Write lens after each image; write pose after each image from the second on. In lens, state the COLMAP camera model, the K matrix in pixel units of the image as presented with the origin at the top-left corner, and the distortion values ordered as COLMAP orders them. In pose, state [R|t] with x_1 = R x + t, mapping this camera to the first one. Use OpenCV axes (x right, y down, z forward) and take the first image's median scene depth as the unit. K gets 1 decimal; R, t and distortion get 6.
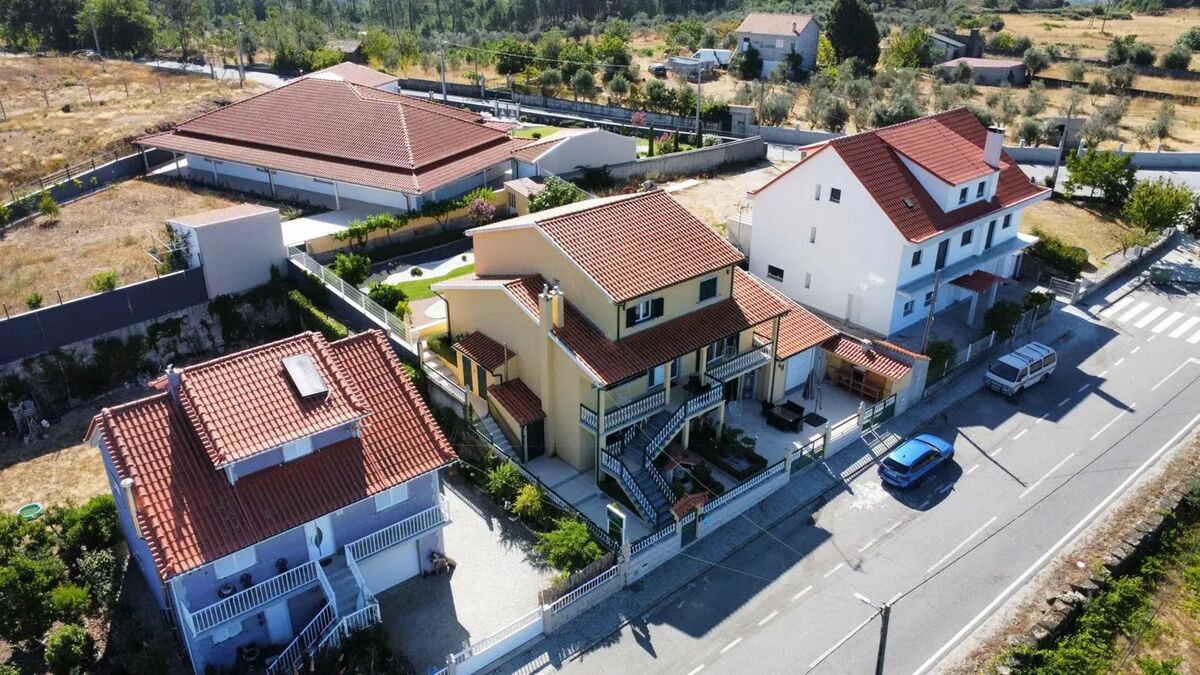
lens RADIAL K [[894.6, 0, 592.3], [0, 894.6, 335.3], [0, 0, 1]] dist [0.011188, 0.000657]
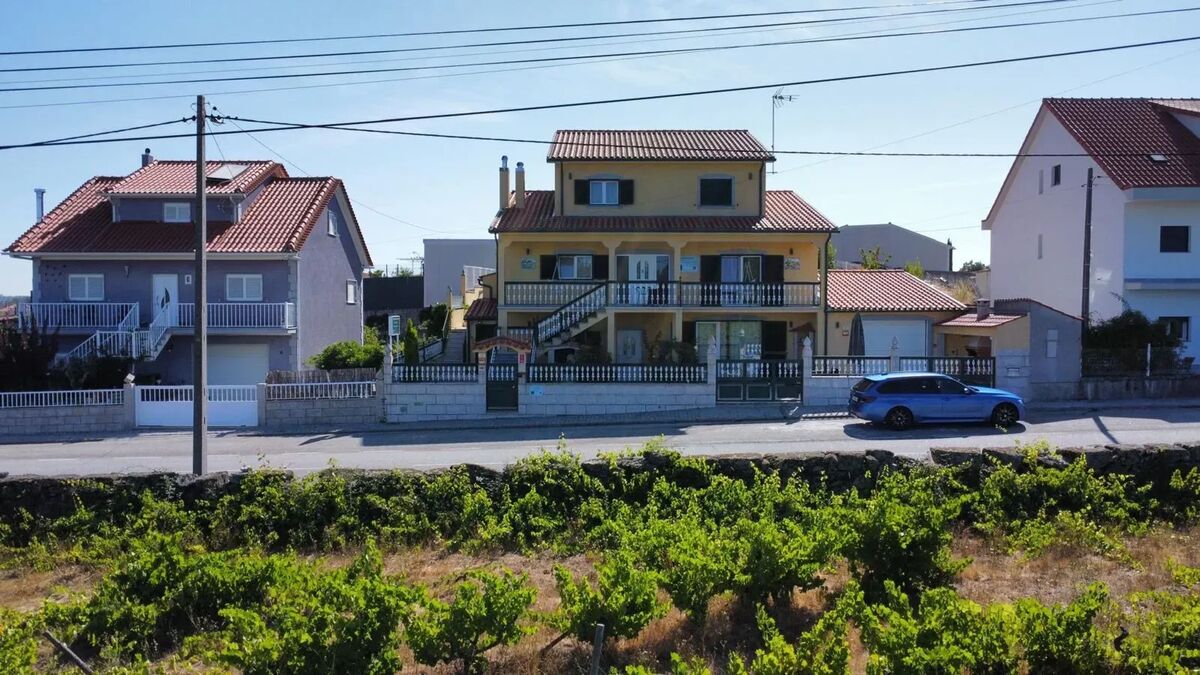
lens RADIAL K [[894.6, 0, 592.3], [0, 894.6, 335.3], [0, 0, 1]] dist [0.011188, 0.000657]
pose [[0.758042, 0.020663, -0.651878, 0.521756], [-0.285327, 0.909283, -0.302972, 0.306642], [0.586482, 0.415665, 0.695171, 0.416631]]
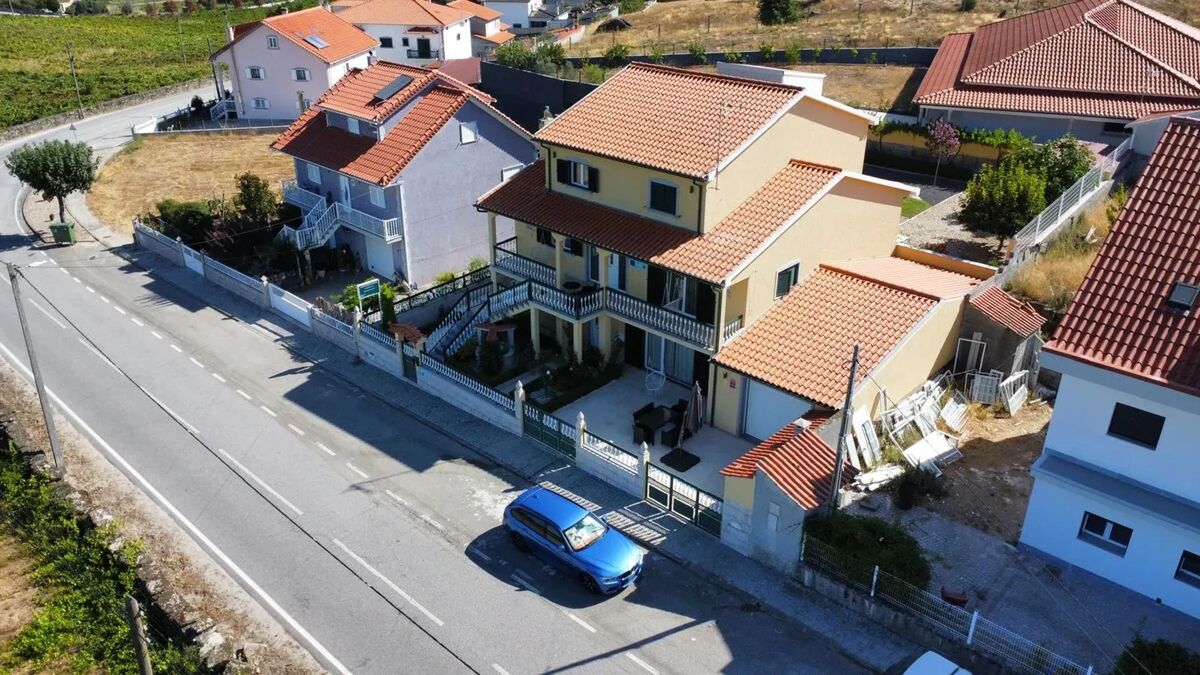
lens RADIAL K [[894.6, 0, 592.3], [0, 894.6, 335.3], [0, 0, 1]] dist [0.011188, 0.000657]
pose [[0.110110, 0.434023, -0.894148, 0.775351], [-0.433605, 0.830472, 0.349718, -0.177690], [0.894350, 0.349199, 0.279638, 0.729021]]
